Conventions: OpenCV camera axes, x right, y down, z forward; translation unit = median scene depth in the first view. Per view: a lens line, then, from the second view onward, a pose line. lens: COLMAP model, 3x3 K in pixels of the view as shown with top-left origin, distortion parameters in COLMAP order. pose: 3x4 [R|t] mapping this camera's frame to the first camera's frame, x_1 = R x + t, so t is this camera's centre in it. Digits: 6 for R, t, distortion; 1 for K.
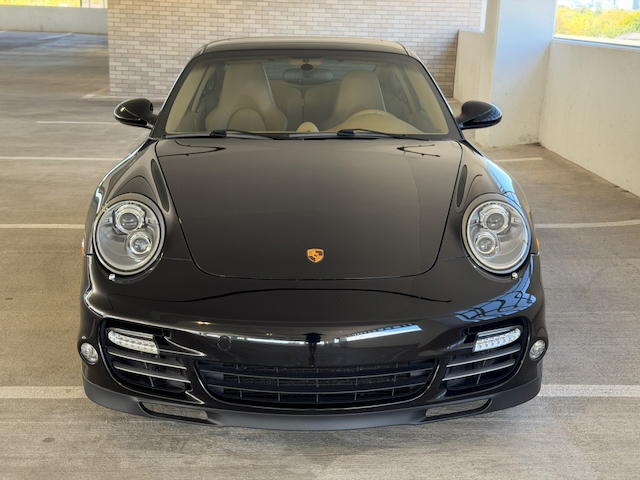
lens RADIAL K [[887.1, 0, 320.0], [0, 887.1, 240.0], [0, 0, 1]] dist [0.201814, -0.384474]
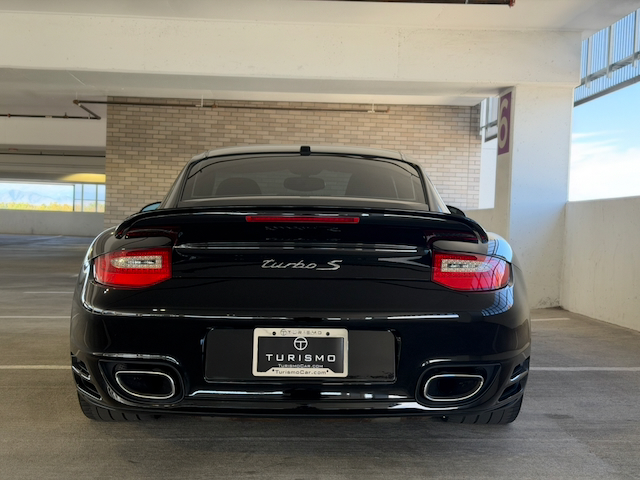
lens RADIAL K [[887.1, 0, 320.0], [0, 887.1, 240.0], [0, 0, 1]] dist [0.201814, -0.384474]
pose [[0.999782, 0.004649, 0.020367, -0.082005], [0.000242, 0.972272, -0.233851, 0.130935], [-0.020889, 0.233805, 0.972059, 0.216063]]
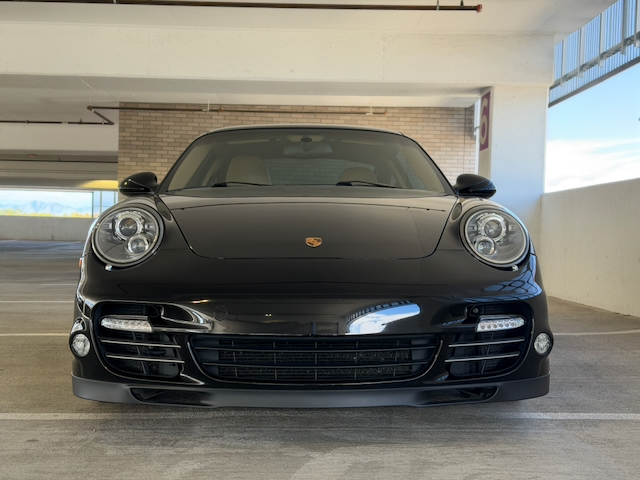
lens RADIAL K [[887.1, 0, 320.0], [0, 887.1, 240.0], [0, 0, 1]] dist [0.201814, -0.384474]
pose [[0.999994, -0.003076, -0.001404, 0.003076], [0.002643, 0.970114, -0.242635, 0.234353], [0.002108, 0.242630, 0.970117, 0.028221]]
